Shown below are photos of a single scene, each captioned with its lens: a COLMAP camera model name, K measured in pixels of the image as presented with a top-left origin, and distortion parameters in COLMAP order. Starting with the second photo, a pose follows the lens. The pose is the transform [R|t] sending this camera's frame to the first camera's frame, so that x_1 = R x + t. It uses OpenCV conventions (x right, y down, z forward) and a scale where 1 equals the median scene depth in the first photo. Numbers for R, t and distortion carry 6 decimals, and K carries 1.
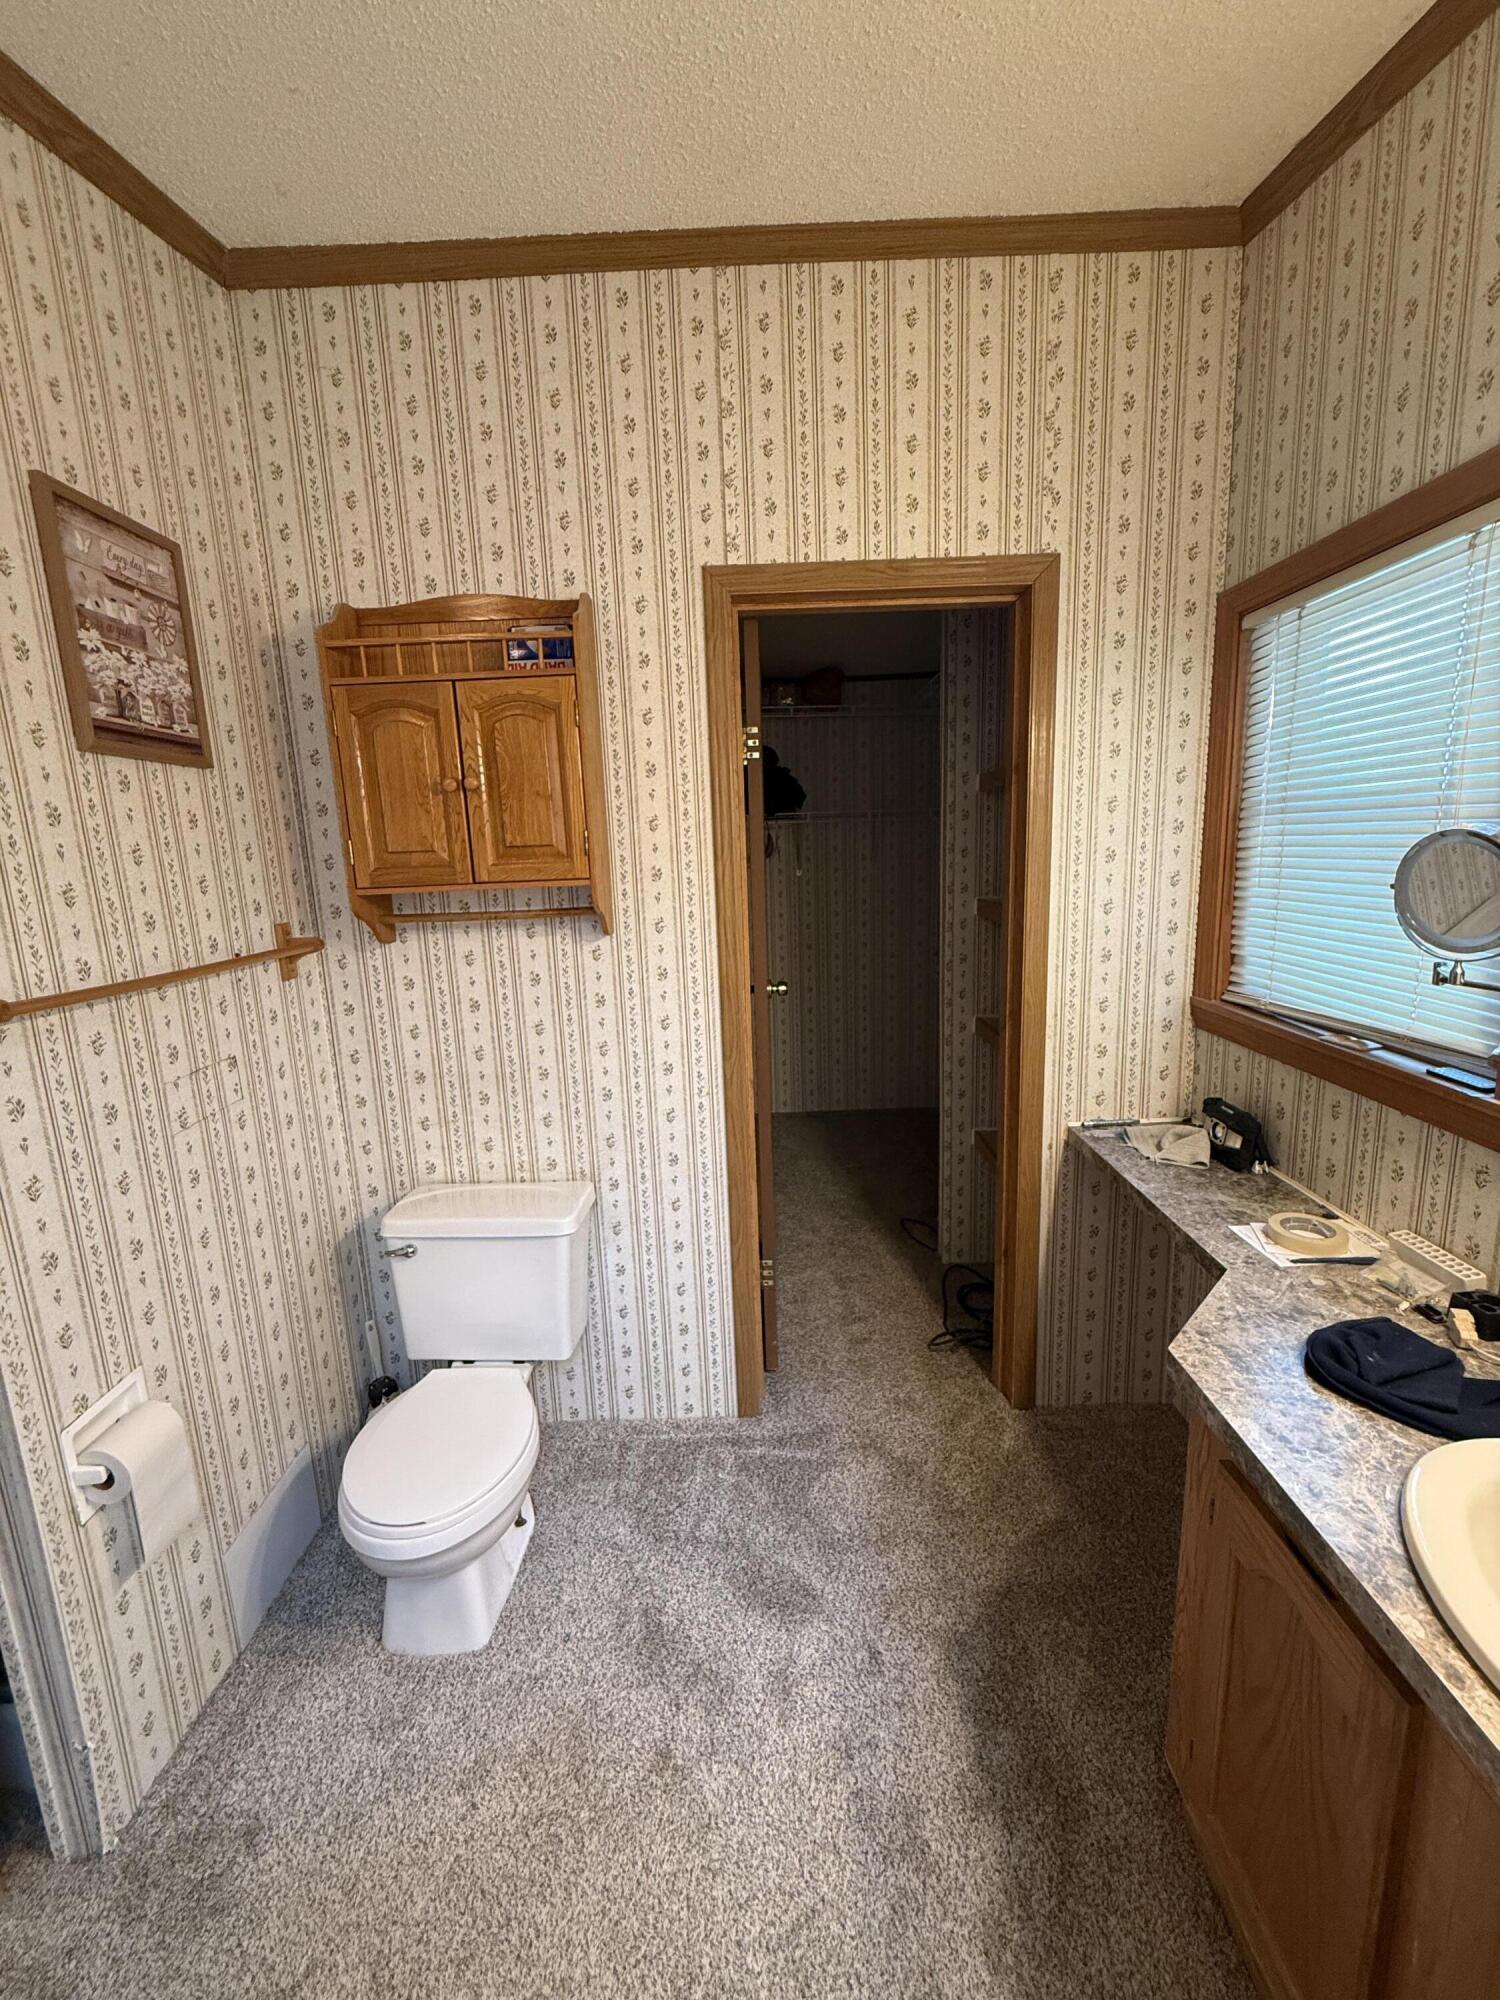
lens RADIAL K [[799.8, 0, 751.6], [0, 799.8, 996.6], [0, 0, 1]] dist [-0.001884, 0.000749]
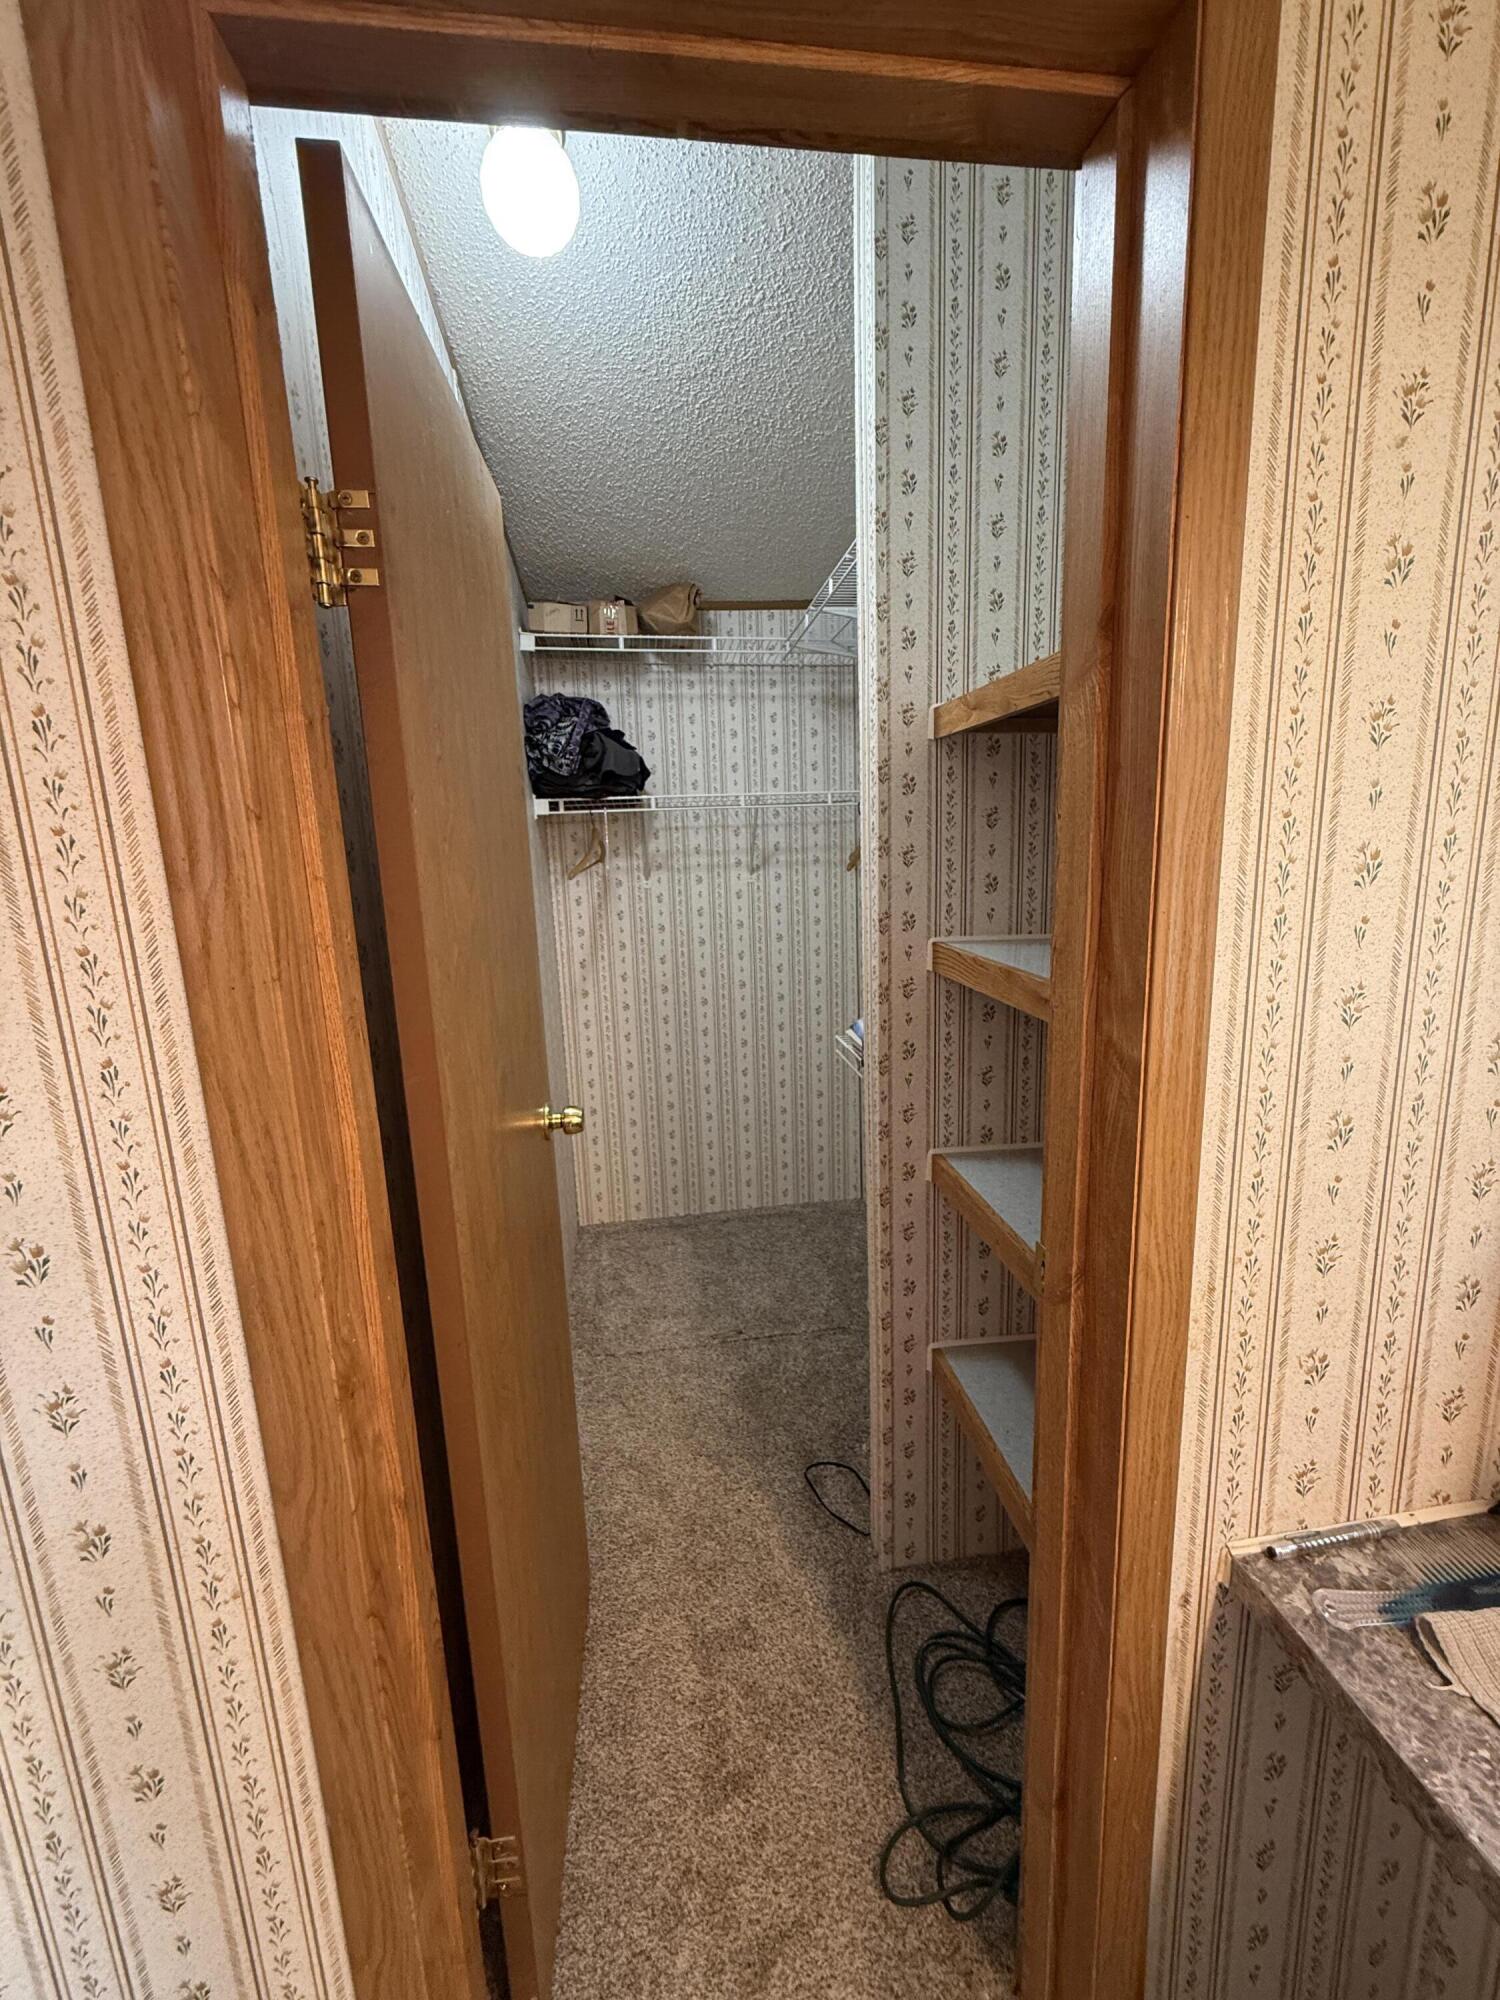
lens RADIAL K [[799.8, 0, 751.9], [0, 799.8, 996.2], [0, 0, 1]] dist [-0.001884, 0.000749]
pose [[0.990311, -0.026906, 0.136237, 0.117794], [0.027205, 0.999630, -0.000338, -0.119867], [-0.136177, 0.004041, 0.990676, 0.651029]]
